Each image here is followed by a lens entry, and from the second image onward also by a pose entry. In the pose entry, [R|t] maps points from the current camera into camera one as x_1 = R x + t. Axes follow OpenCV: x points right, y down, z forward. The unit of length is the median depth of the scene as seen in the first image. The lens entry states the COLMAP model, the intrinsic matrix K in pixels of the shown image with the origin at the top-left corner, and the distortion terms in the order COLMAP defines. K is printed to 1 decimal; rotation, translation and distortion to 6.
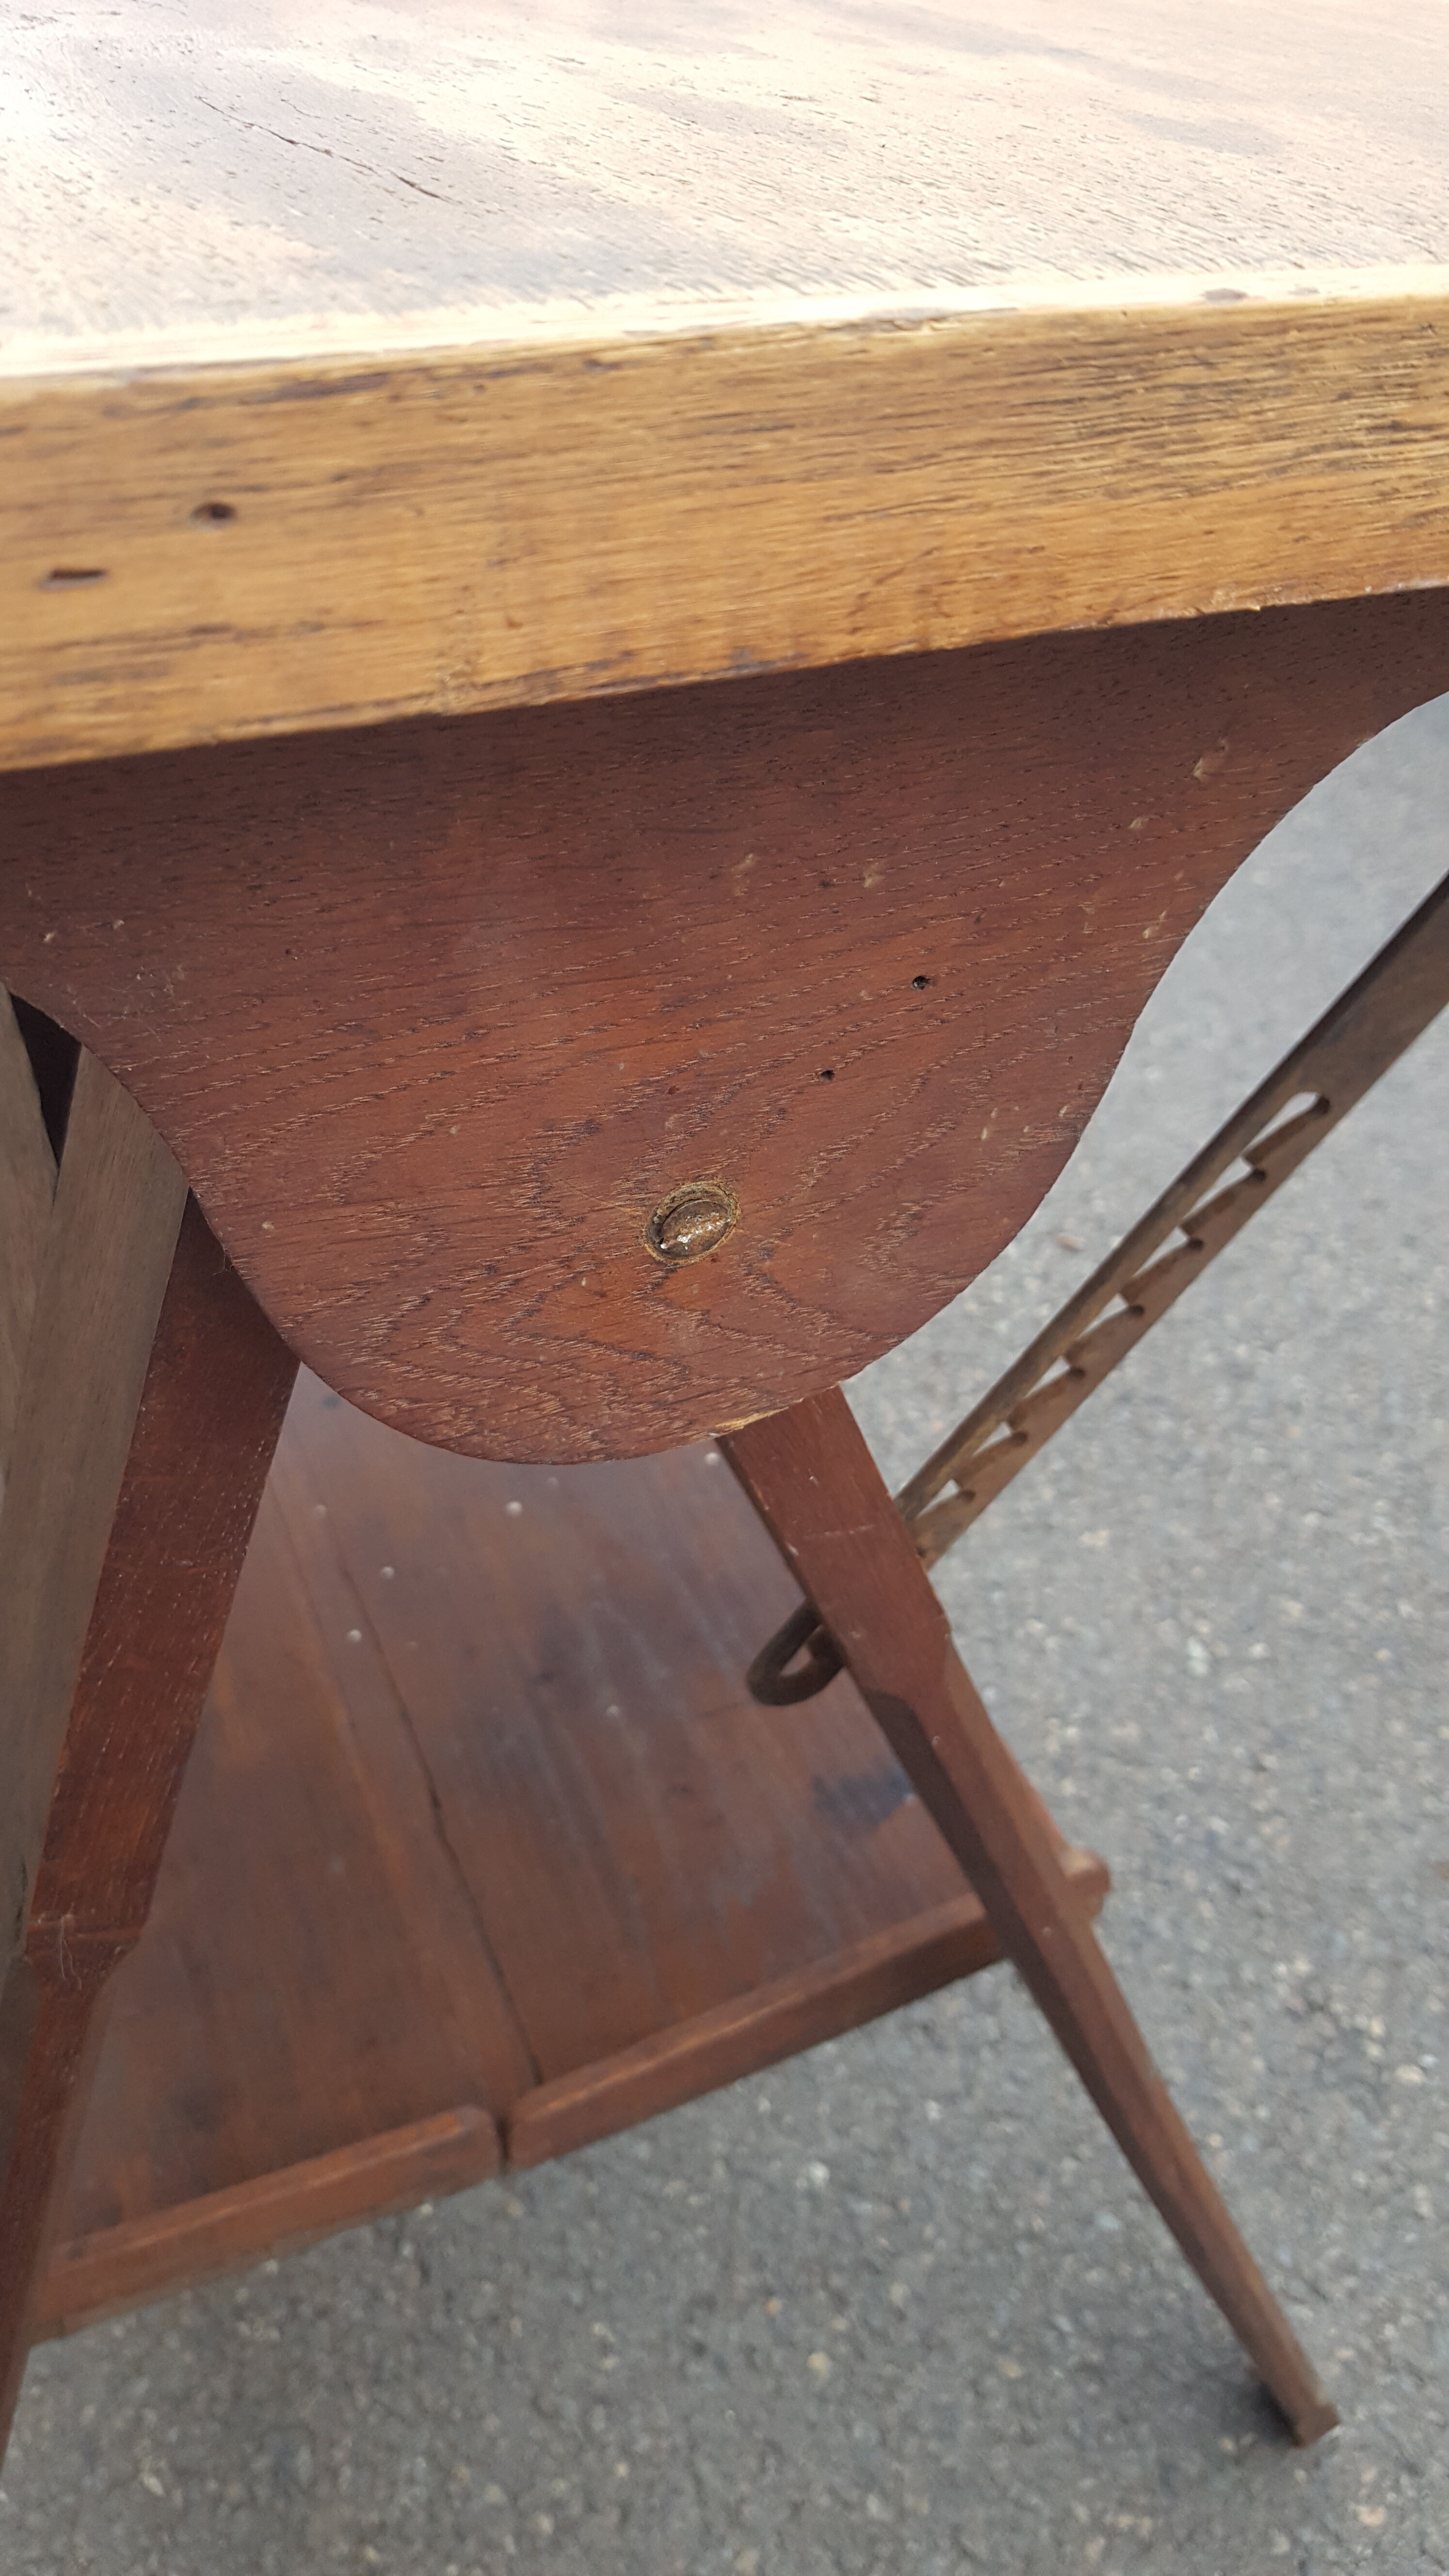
lens RADIAL K [[1958.3, 0, 704.8], [0, 1958.3, 1276.4], [0, 0, 1]] dist [0.051712, -0.119519]
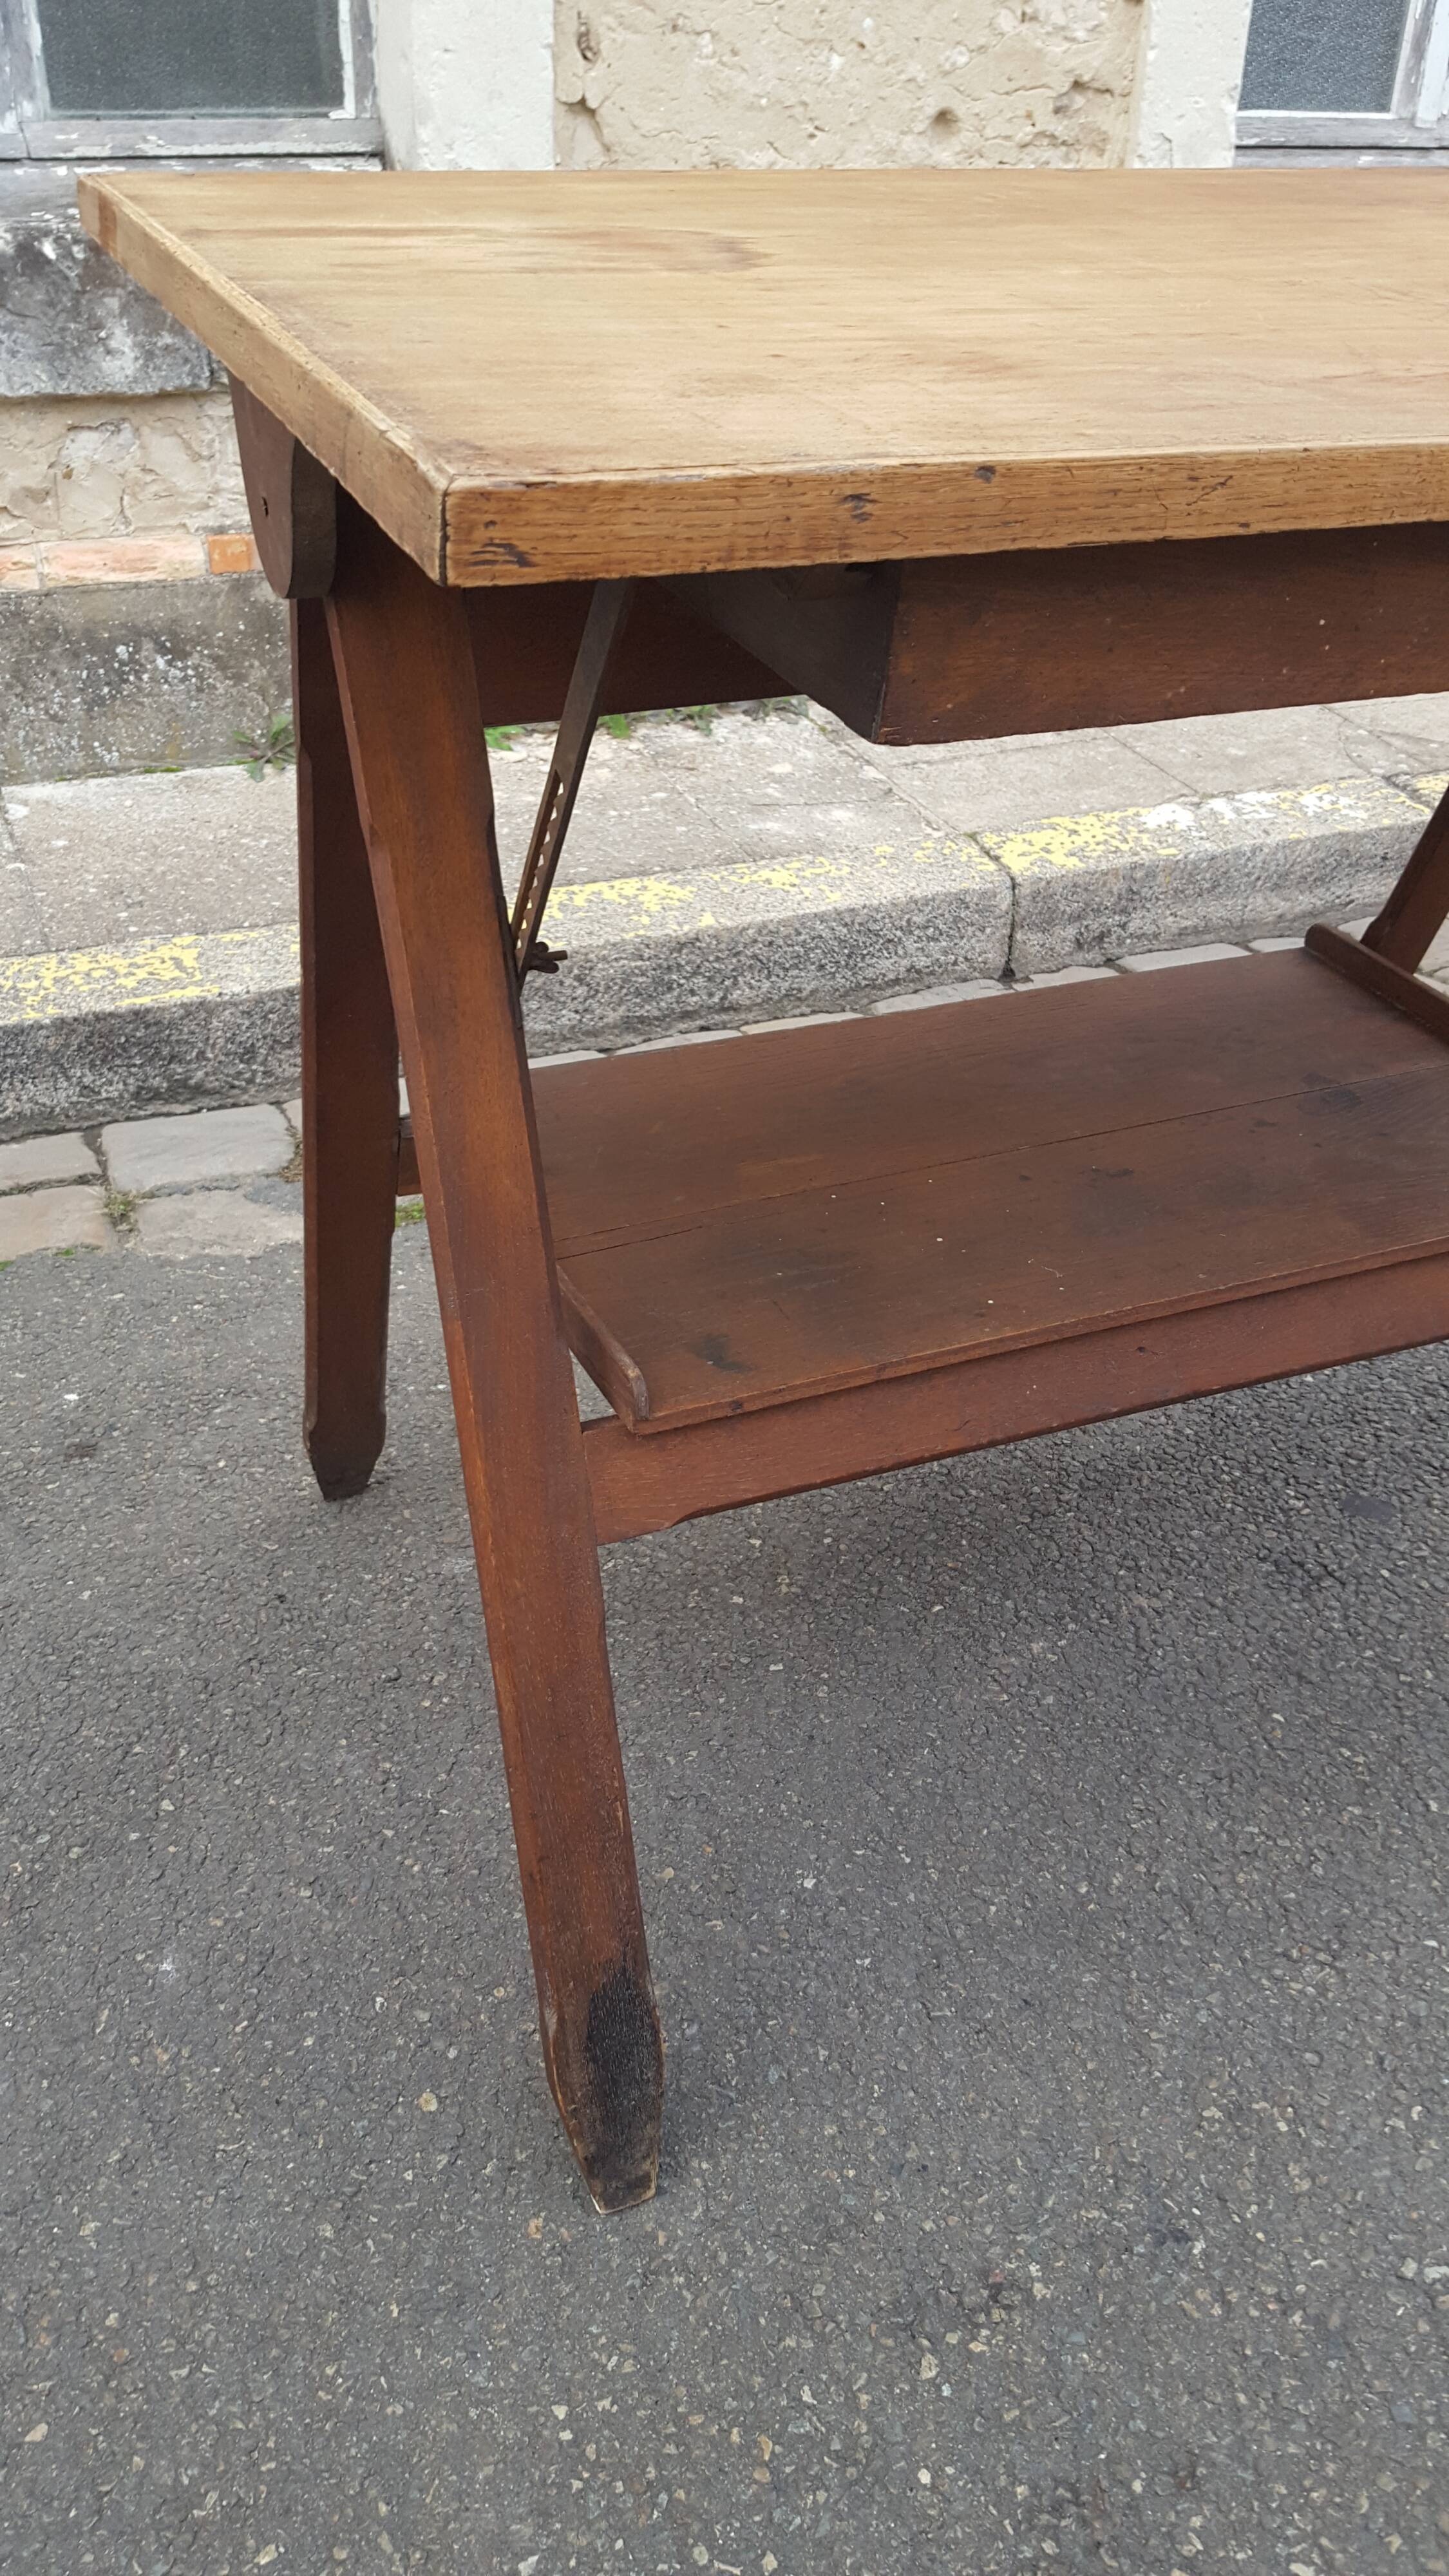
lens RADIAL K [[1950.3, 0, 679.0], [0, 1950.3, 1263.1], [0, 0, 1]] dist [0.062613, -0.134267]
pose [[-0.016129, 0.525446, -0.850674, 1.013306], [-0.655119, 0.637174, 0.405991, -0.294449], [0.755354, 0.563841, 0.333953, 0.296068]]
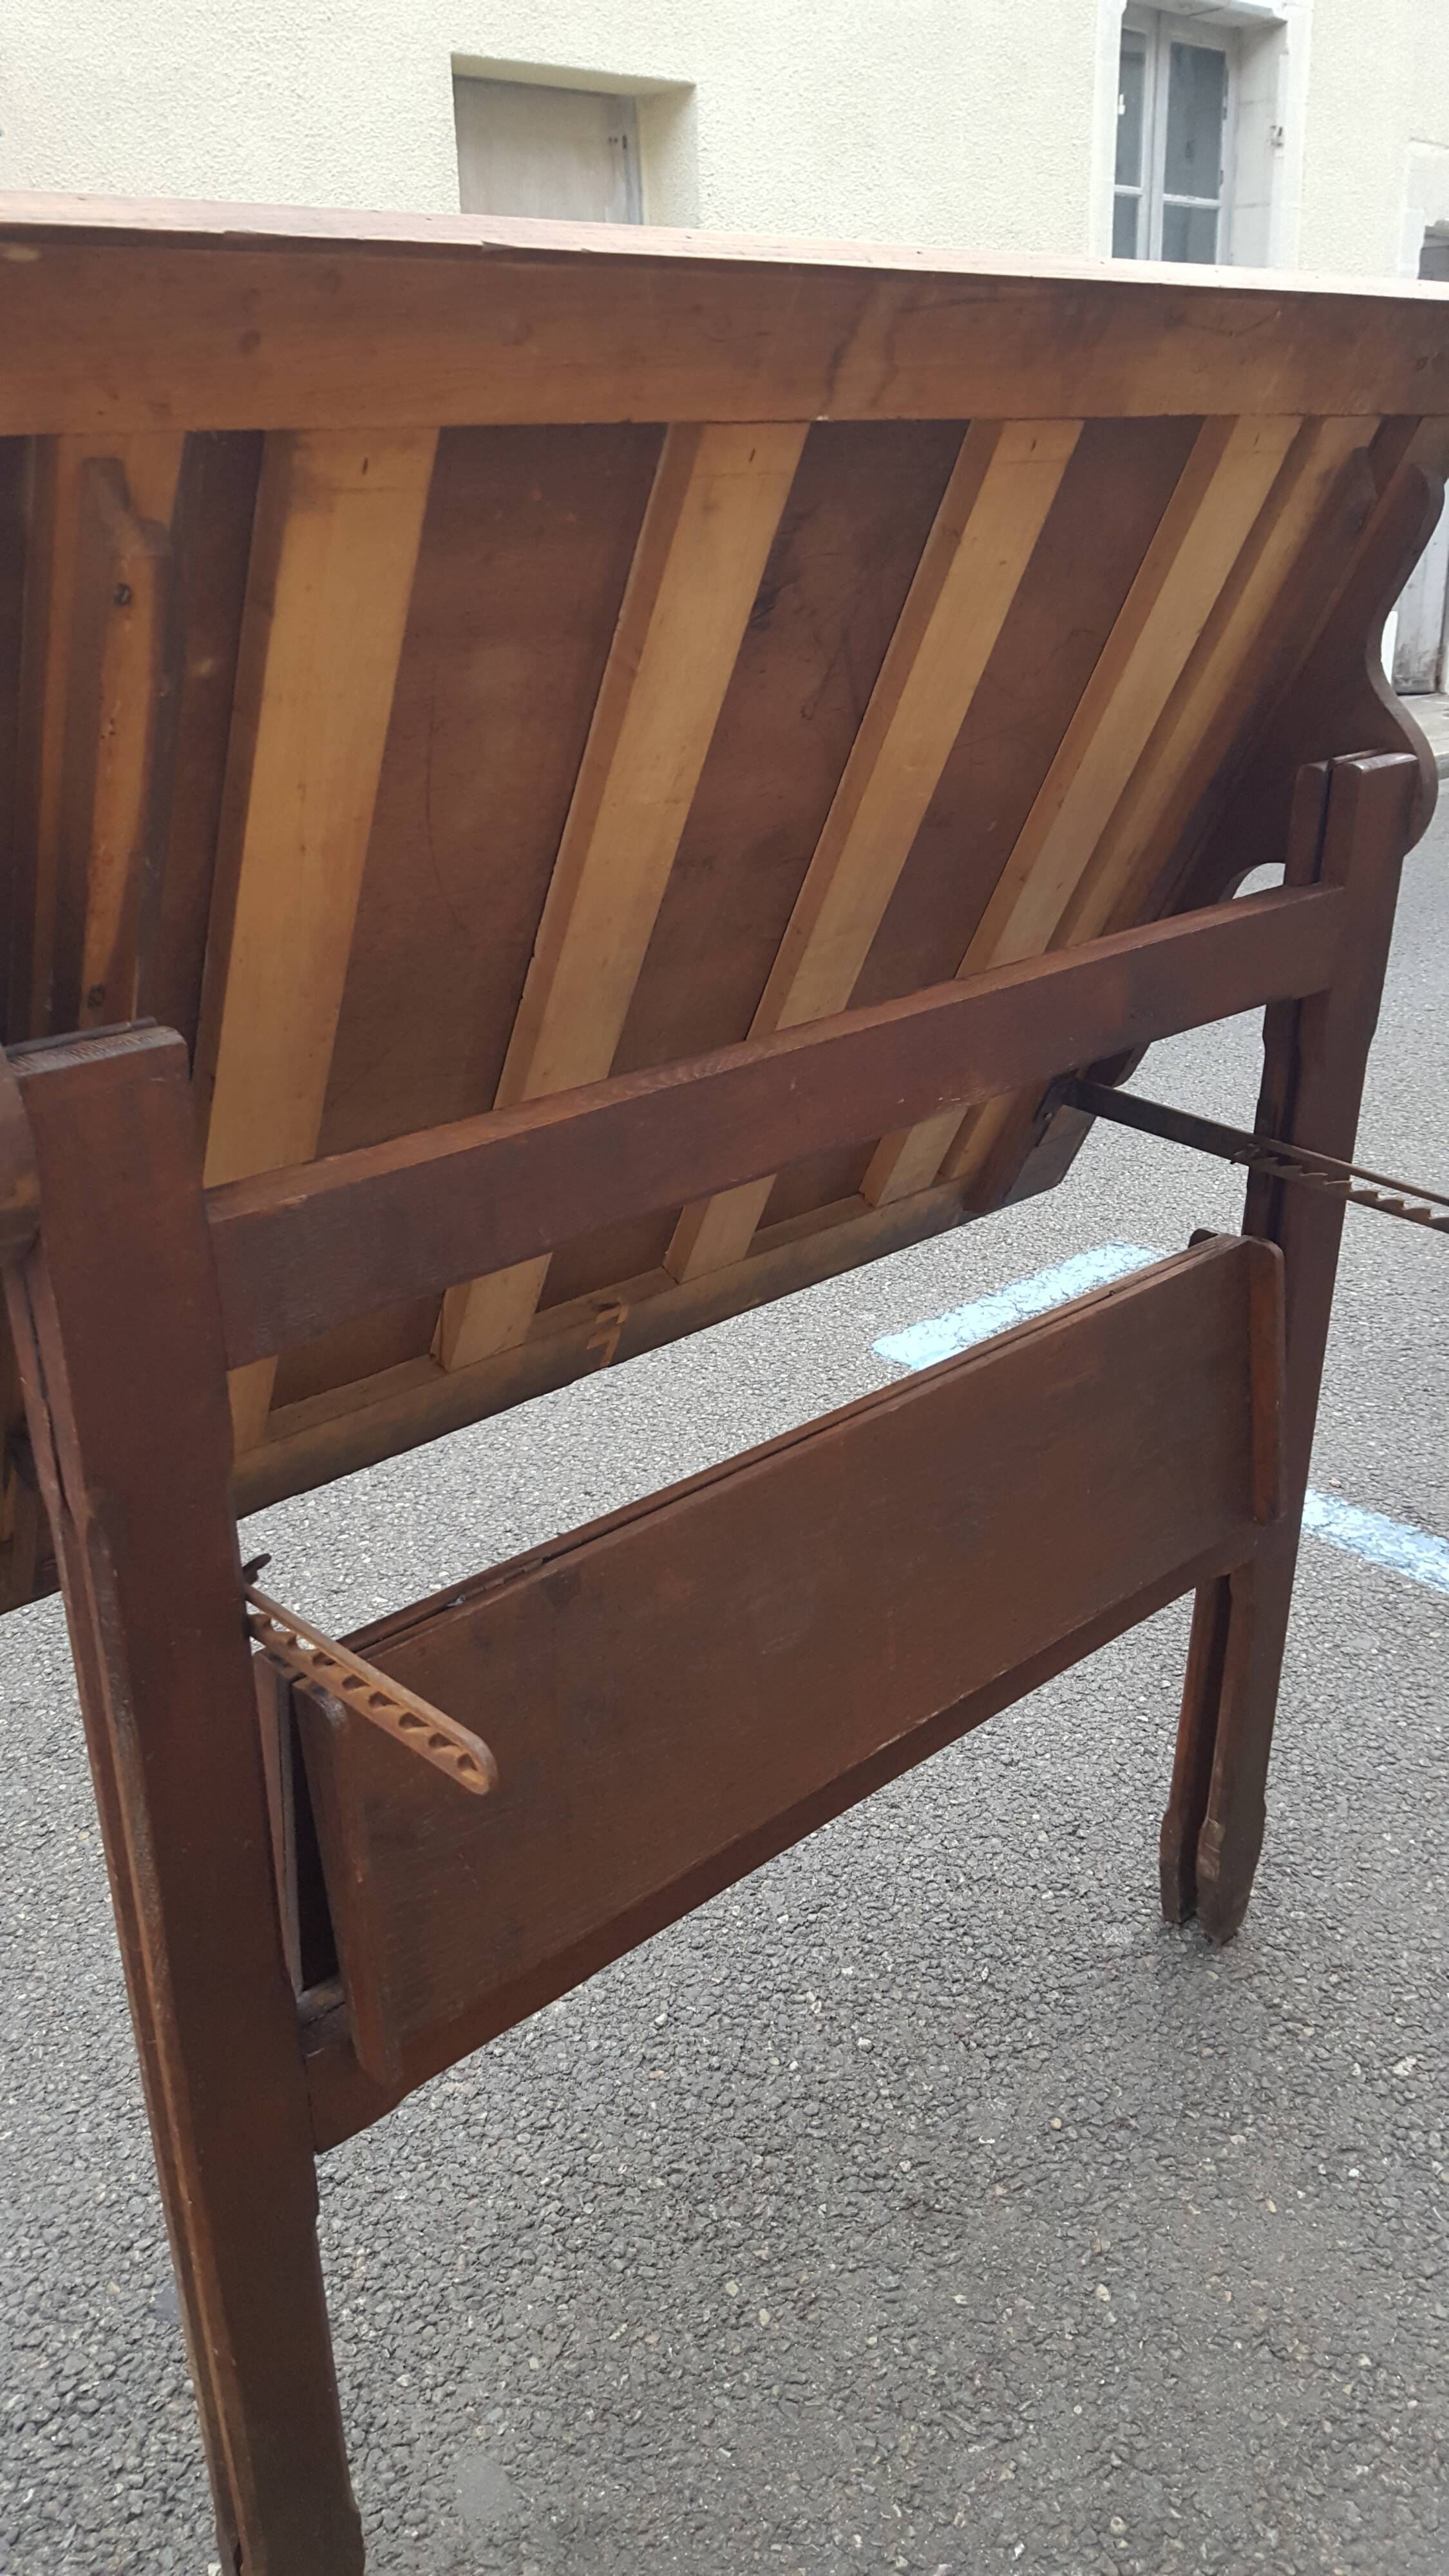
lens RADIAL K [[1956.9, 0, 736.3], [0, 1956.9, 1288.4], [0, 0, 1]] dist [0.058633, -0.126302]
pose [[-0.320172, -0.369972, 0.872130, -1.453988], [0.627822, 0.606547, 0.487791, -0.721732], [-0.709457, 0.703720, 0.038077, 0.629234]]
